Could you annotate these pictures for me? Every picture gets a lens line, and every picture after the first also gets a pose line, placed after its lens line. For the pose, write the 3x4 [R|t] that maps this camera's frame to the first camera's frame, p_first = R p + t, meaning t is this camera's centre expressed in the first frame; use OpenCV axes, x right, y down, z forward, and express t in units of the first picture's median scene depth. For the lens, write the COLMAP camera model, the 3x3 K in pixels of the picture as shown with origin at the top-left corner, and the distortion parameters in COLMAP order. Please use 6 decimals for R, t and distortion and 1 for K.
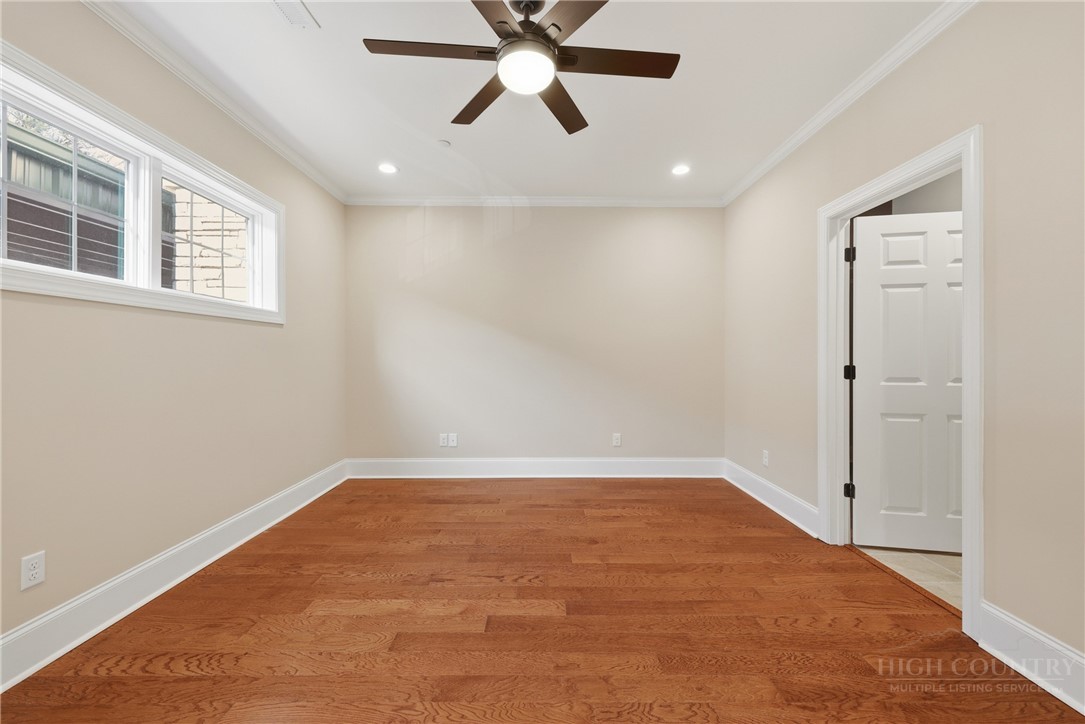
lens RADIAL K [[438.4, 0, 545.6], [0, 438.4, 358.1], [0, 0, 1]] dist [-0.000058, 0.000056]
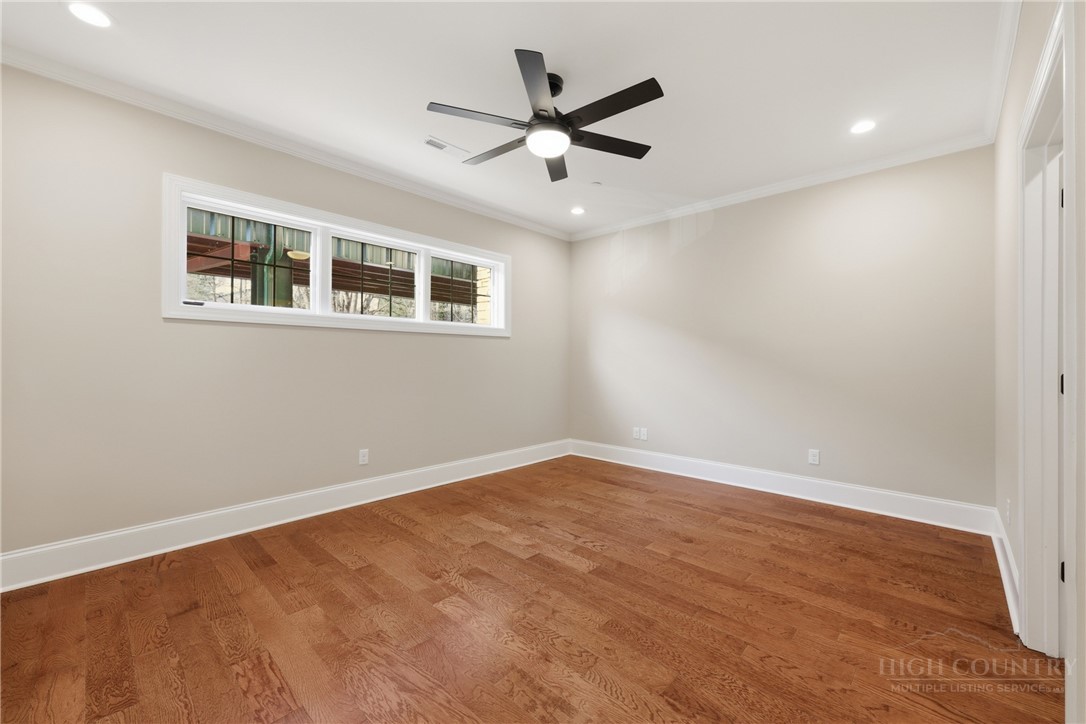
lens RADIAL K [[433.5, 0, 542.4], [0, 433.5, 358.5], [0, 0, 1]] dist [-0.001994, -0.000069]
pose [[0.723058, -0.000479, -0.690787, 0.663316], [-0.004032, 0.999980, -0.004914, 0.001144], [0.690775, 0.006339, 0.723042, 0.039376]]
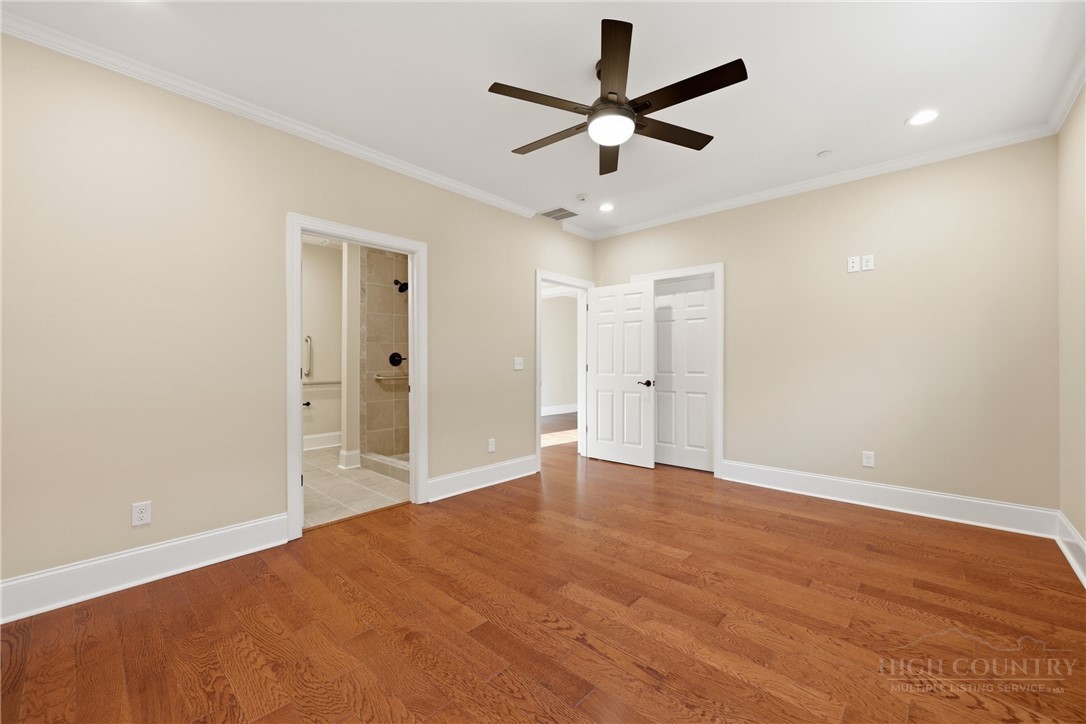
lens RADIAL K [[433.5, 0, 542.4], [0, 433.5, 358.5], [0, 0, 1]] dist [-0.001994, -0.000069]
pose [[-0.732337, 0.006213, 0.680914, -0.578198], [0.004813, 0.999981, -0.003948, -0.000751], [-0.680925, 0.000386, -0.732353, 1.594697]]
